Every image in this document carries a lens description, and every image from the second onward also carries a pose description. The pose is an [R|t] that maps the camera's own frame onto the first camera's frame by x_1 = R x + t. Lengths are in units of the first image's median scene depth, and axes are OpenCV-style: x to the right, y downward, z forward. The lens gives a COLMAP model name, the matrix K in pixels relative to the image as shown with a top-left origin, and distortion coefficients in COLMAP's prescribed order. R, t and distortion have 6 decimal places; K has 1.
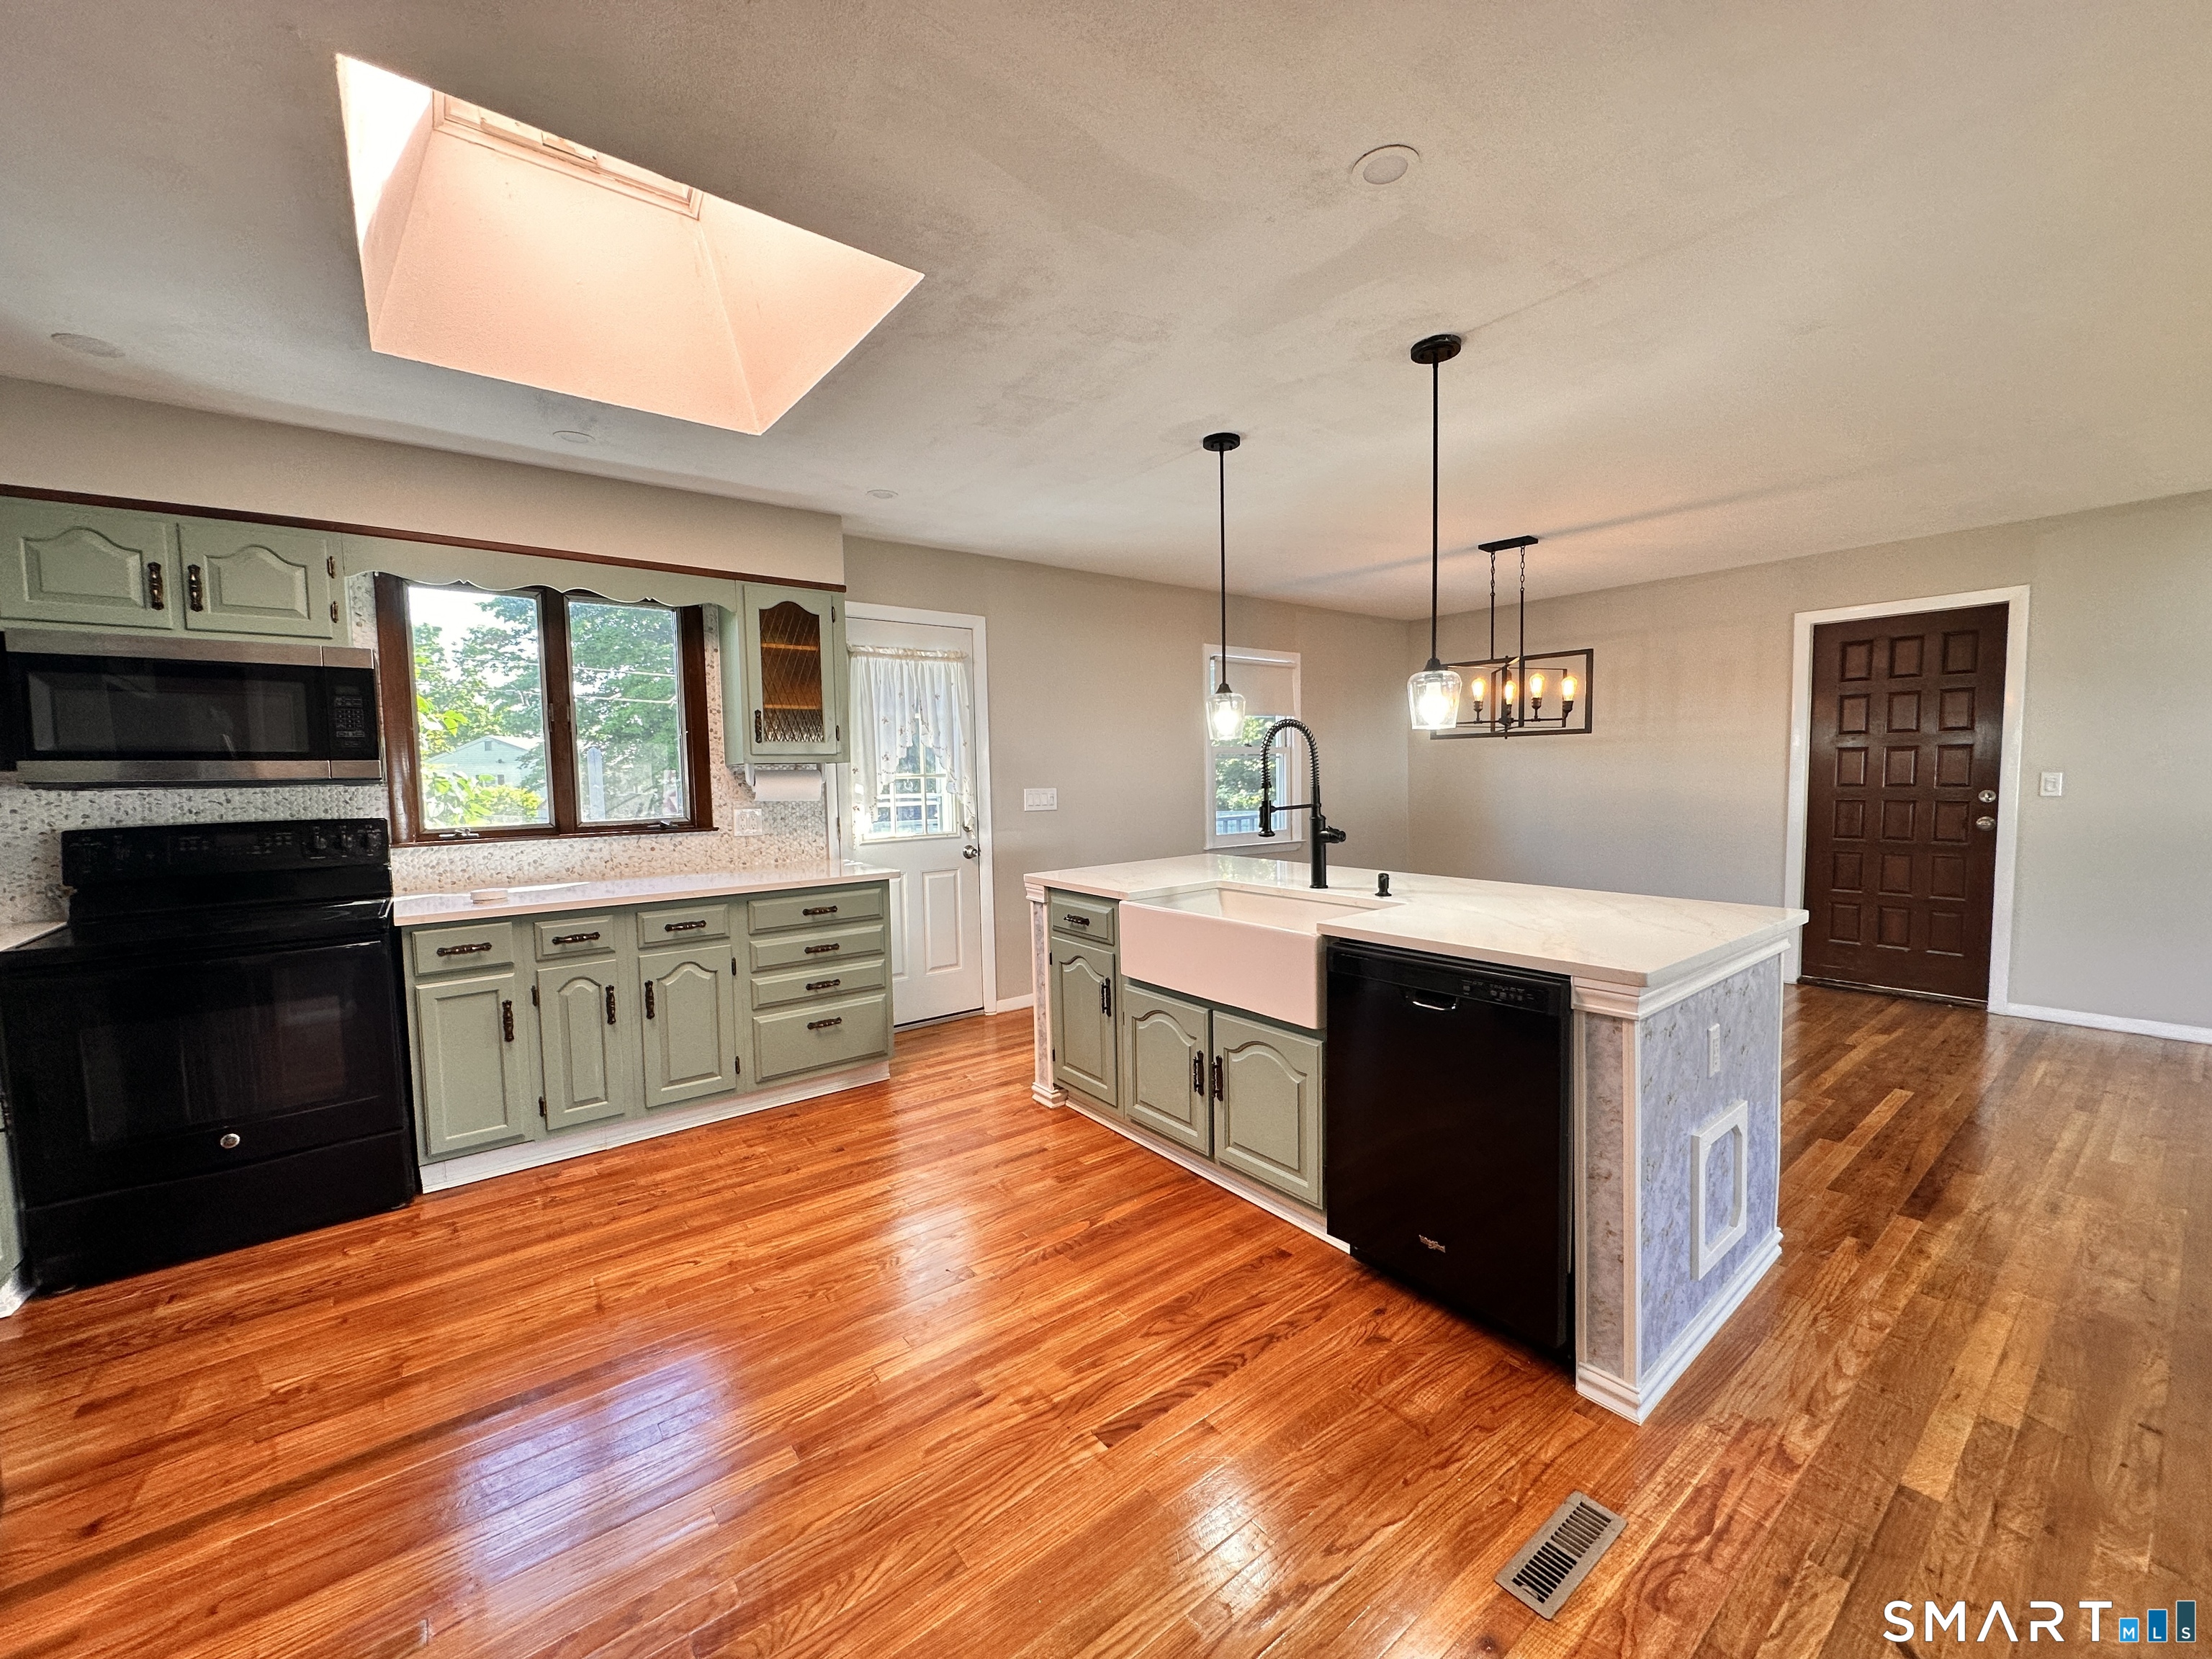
lens RADIAL K [[881.0, 0, 1109.0], [0, 881.0, 829.5], [0, 0, 1]] dist [-0.001648, 0.000748]
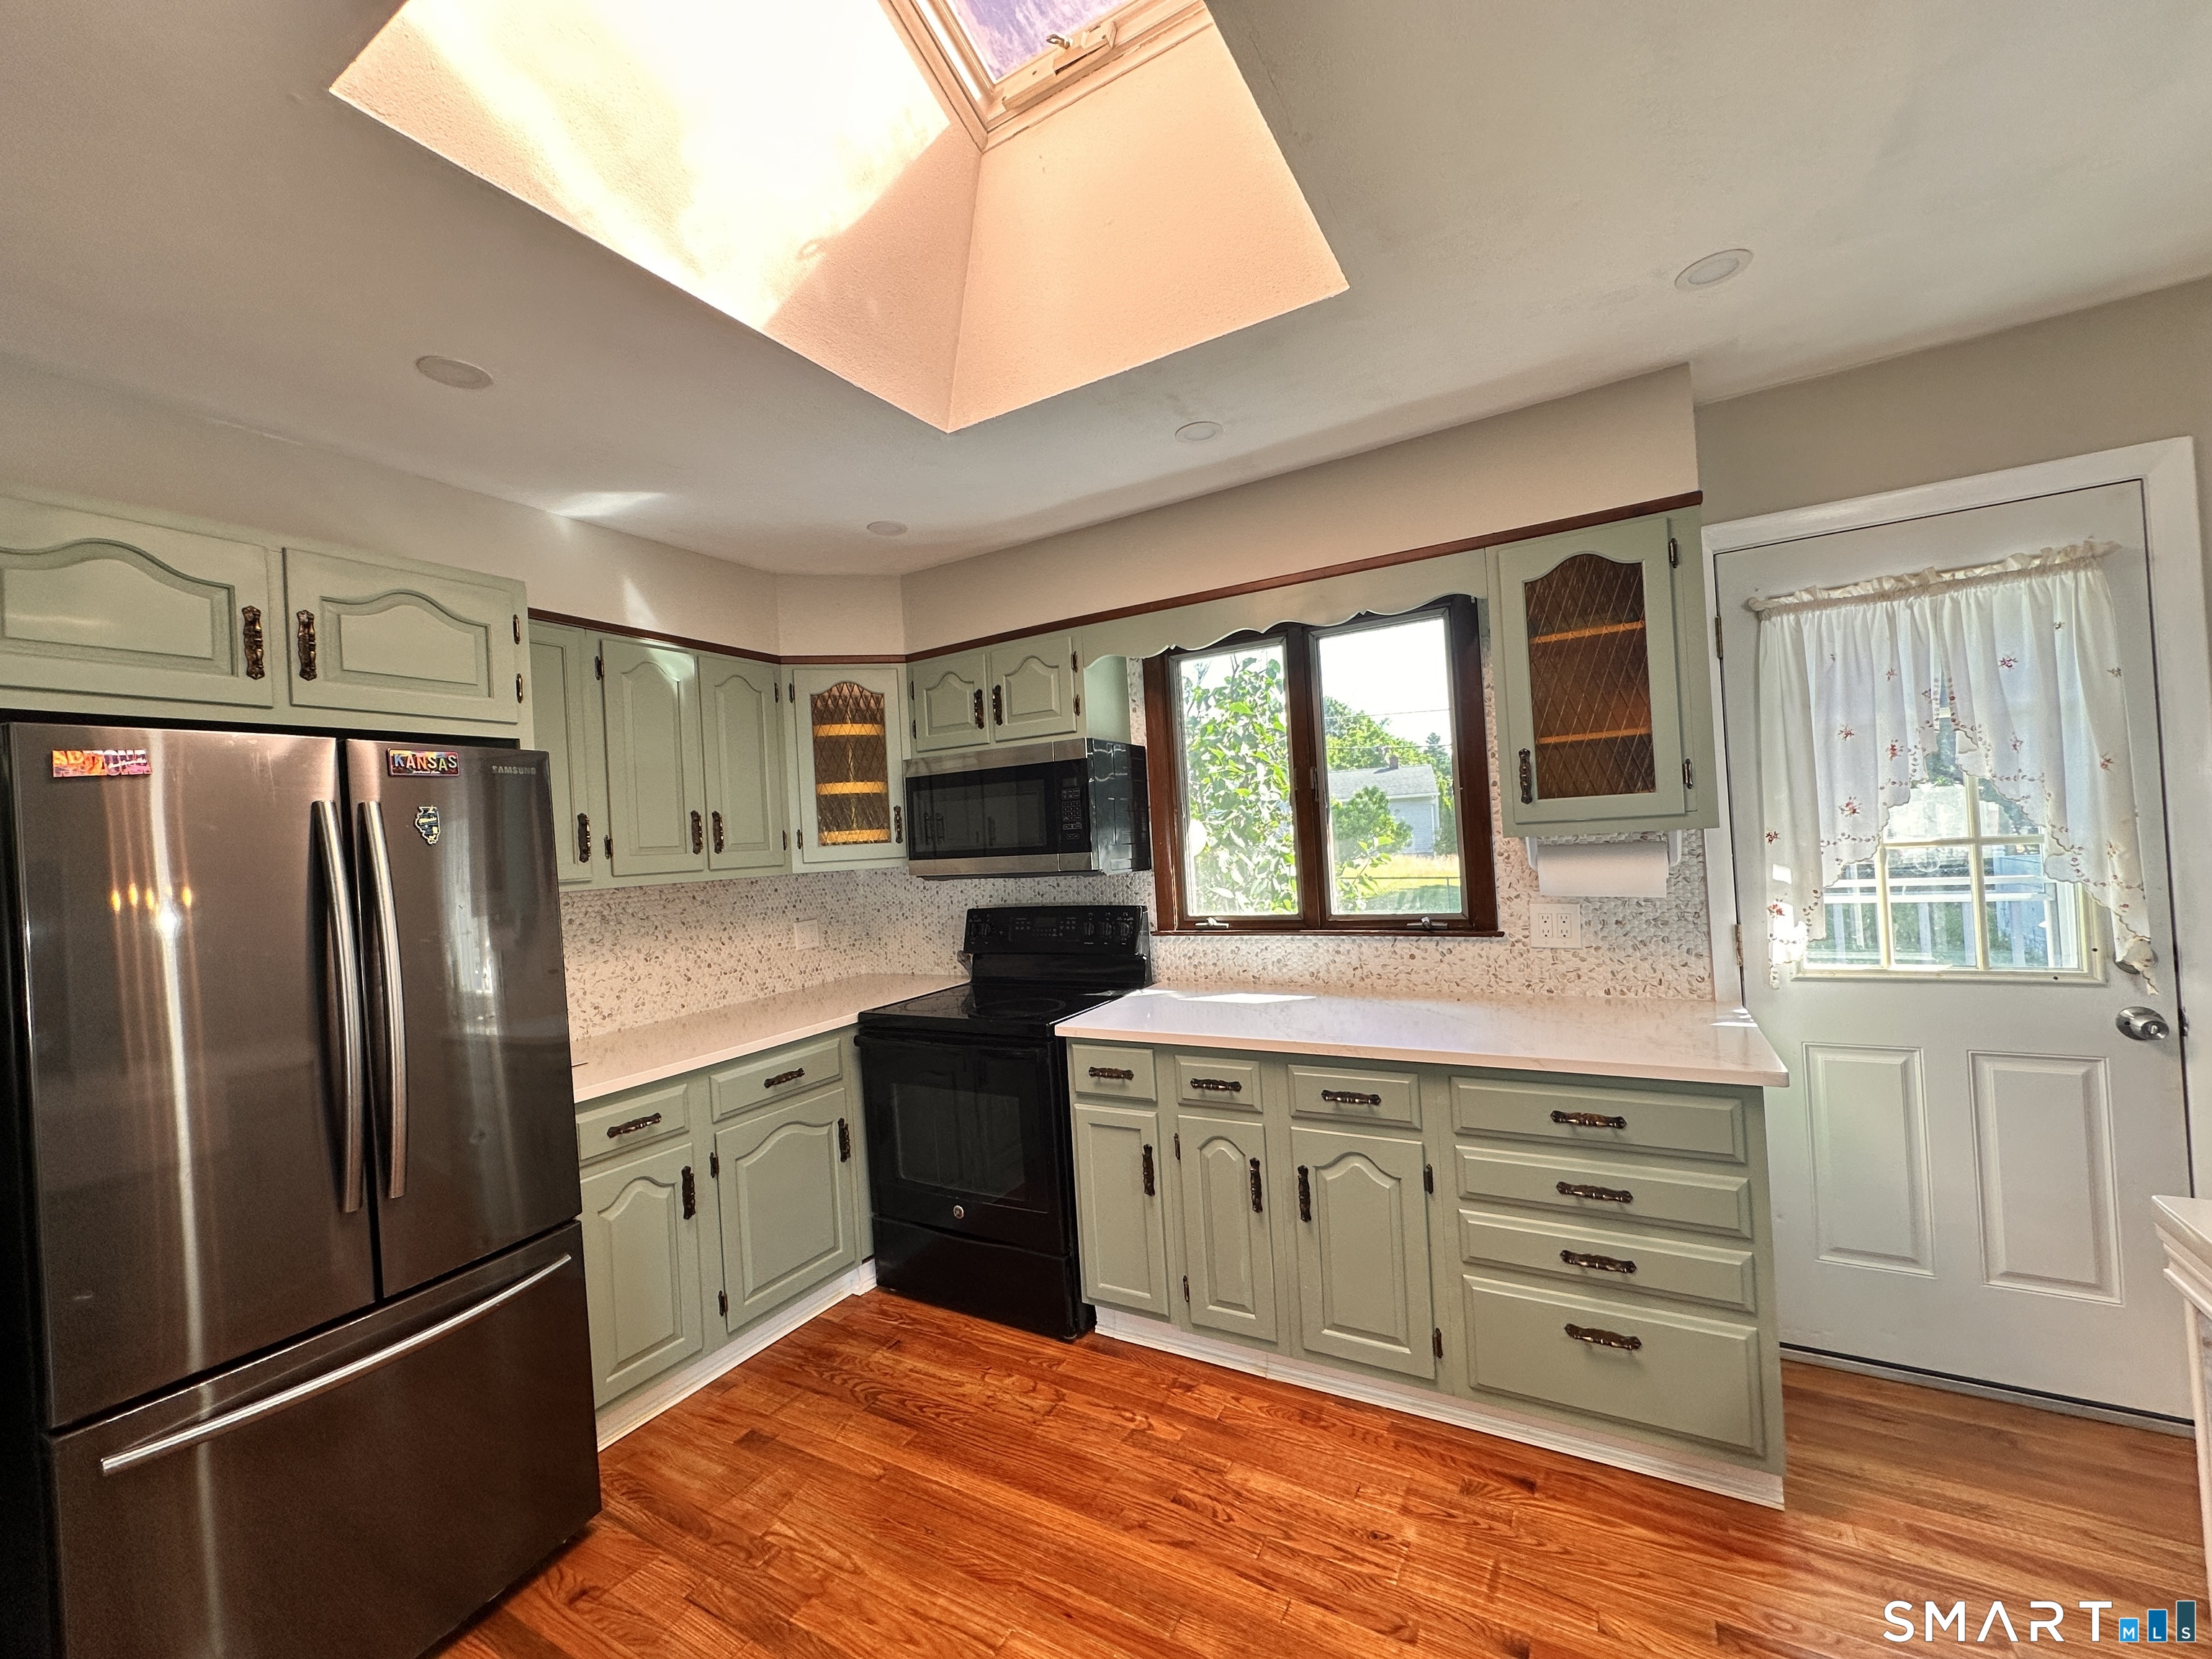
lens RADIAL K [[881.0, 0, 1109.0], [0, 881.0, 829.5], [0, 0, 1]] dist [-0.001648, 0.000748]
pose [[0.370581, -0.012074, -0.928722, 0.063669], [-0.009980, 0.999806, -0.016981, -0.076011], [0.928746, 0.015562, 0.370389, 0.576515]]
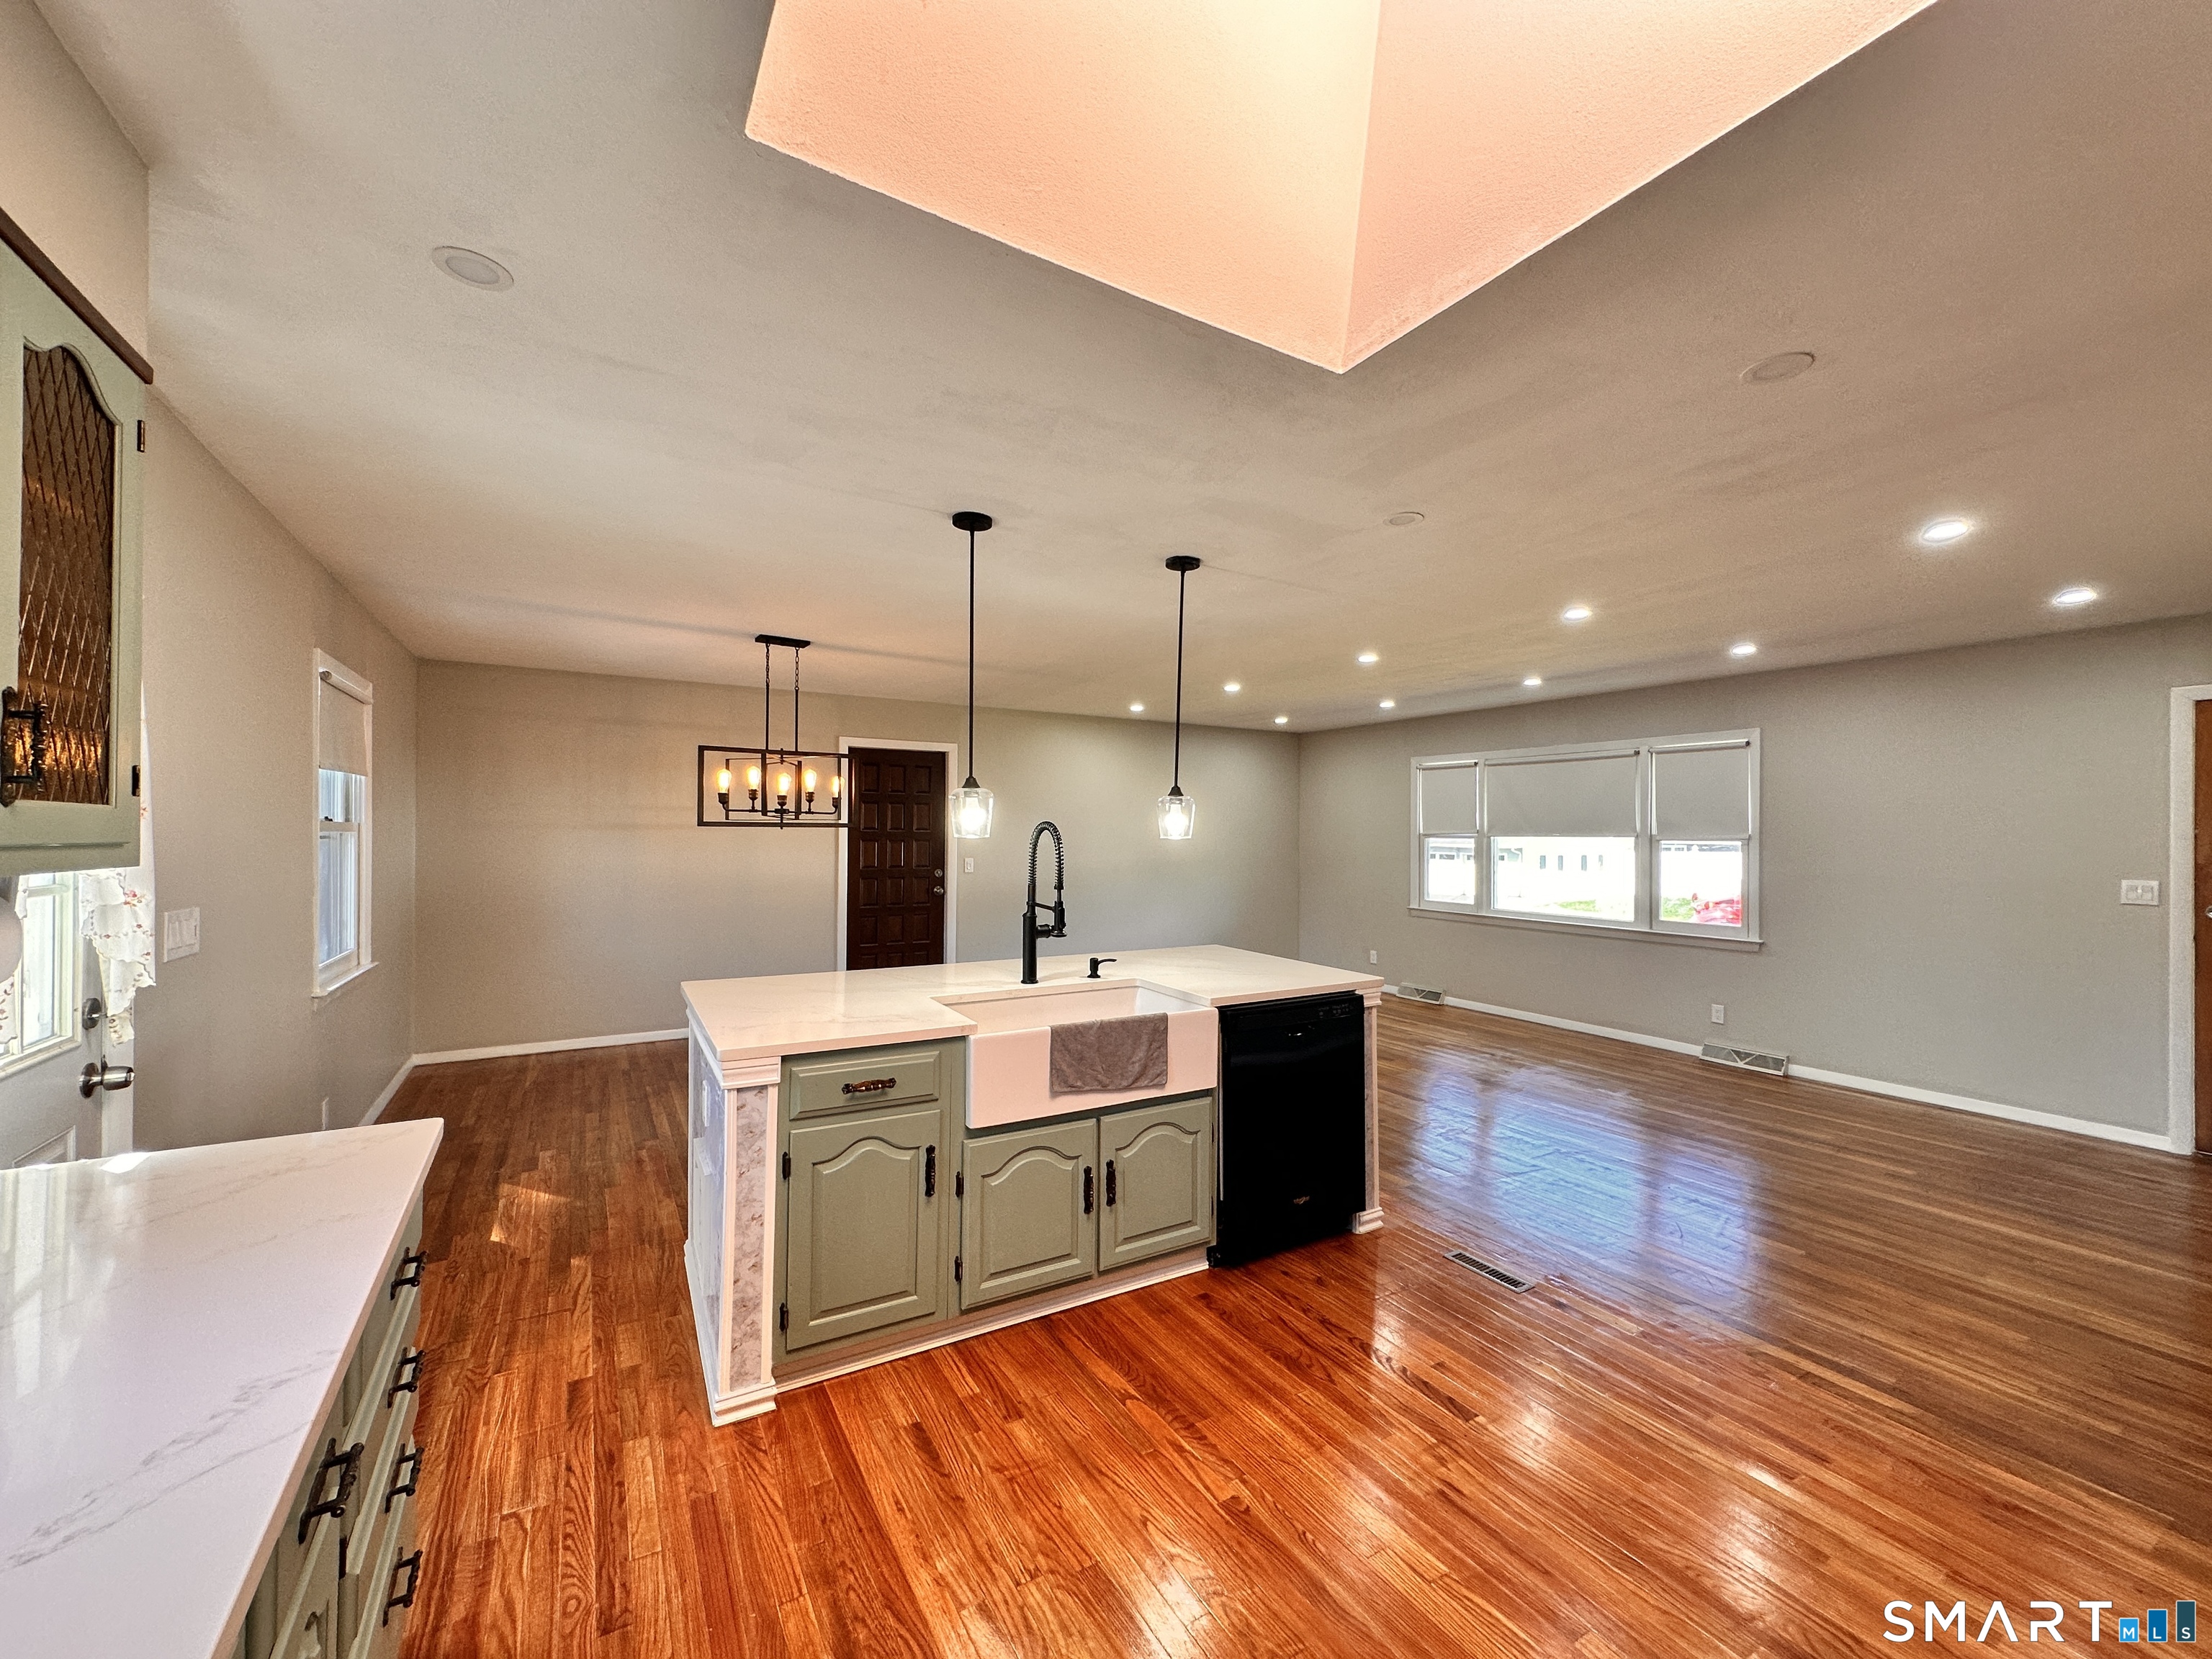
lens RADIAL K [[878.6, 0, 1105.8], [0, 878.6, 831.6], [0, 0, 1]] dist [-0.000336, 0.000123]
pose [[0.127364, 0.019168, 0.991671, -0.712071], [0.056528, 0.998048, -0.026552, -0.072262], [-0.990244, 0.059439, 0.126032, 0.701431]]
